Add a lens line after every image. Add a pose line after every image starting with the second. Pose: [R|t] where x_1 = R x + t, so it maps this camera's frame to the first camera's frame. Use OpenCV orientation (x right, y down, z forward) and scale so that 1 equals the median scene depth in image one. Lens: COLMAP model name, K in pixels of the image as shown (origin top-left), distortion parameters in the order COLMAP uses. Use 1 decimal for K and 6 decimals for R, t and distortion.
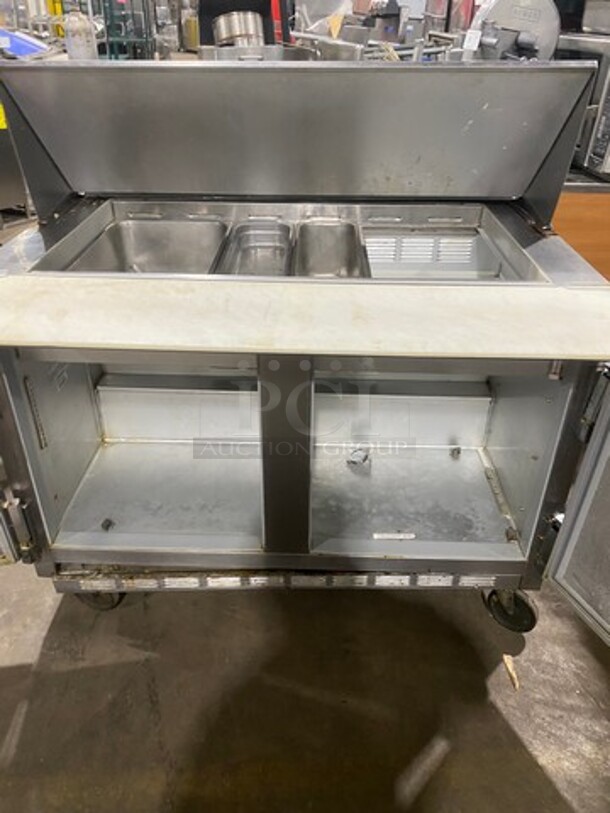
lens RADIAL K [[618.9, 0, 302.1], [0, 618.9, 409.7], [0, 0, 1]] dist [0.025167, -0.011979]
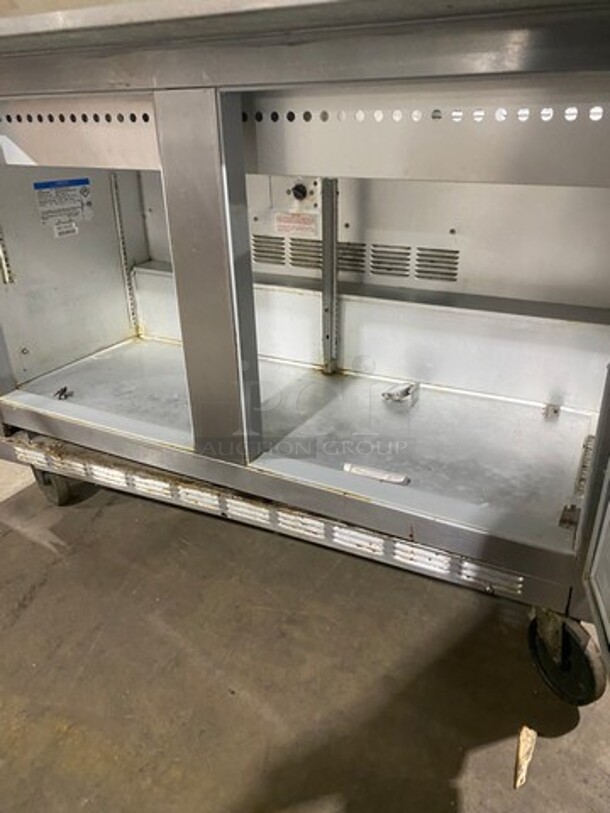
lens RADIAL K [[618.9, 0, 307.2], [0, 618.9, 404.6], [0, 0, 1]] dist [0.025167, -0.011979]
pose [[0.893107, 0.158449, -0.421015, 0.348025], [-0.209889, 0.974572, -0.078462, 0.199435], [0.397877, 0.158441, 0.903654, 0.373389]]
